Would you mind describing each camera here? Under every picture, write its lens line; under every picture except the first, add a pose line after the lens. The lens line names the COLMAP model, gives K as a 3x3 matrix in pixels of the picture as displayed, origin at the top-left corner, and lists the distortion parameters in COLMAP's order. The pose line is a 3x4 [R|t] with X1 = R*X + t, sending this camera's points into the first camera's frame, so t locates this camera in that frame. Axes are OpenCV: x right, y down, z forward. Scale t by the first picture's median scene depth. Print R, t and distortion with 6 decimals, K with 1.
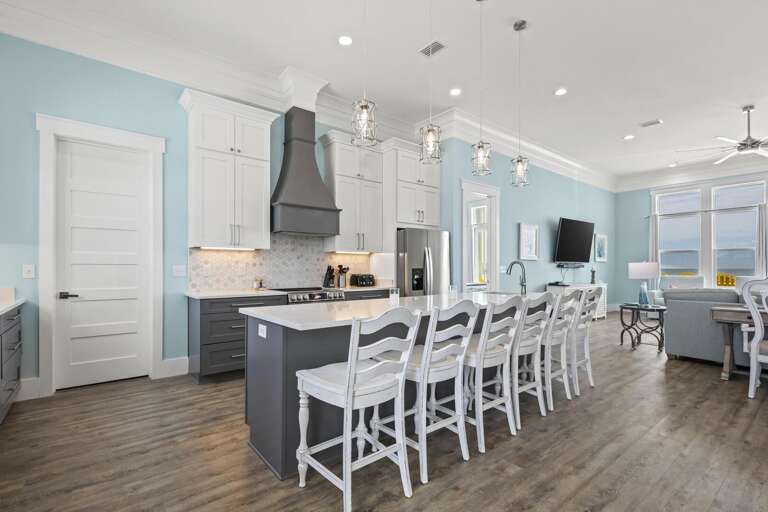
lens RADIAL K [[357.8, 0, 384.0], [0, 357.8, 256.0], [0, 0, 1]] dist [0.001277, 0.000240]
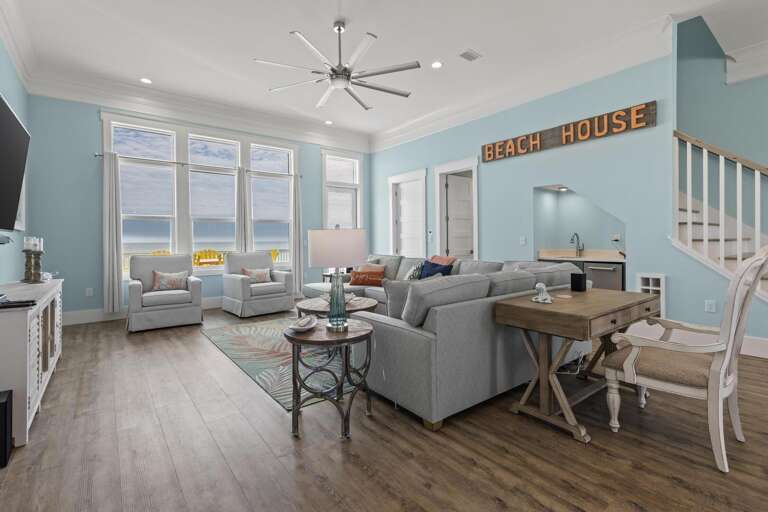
lens RADIAL K [[357.8, 0, 384.0], [0, 357.8, 256.0], [0, 0, 1]] dist [0.001277, 0.000240]
pose [[0.017825, -0.045523, 0.998804, 0.184353], [-0.028094, 0.998546, 0.046013, 0.016484], [-0.999446, -0.028880, 0.016521, 0.608603]]
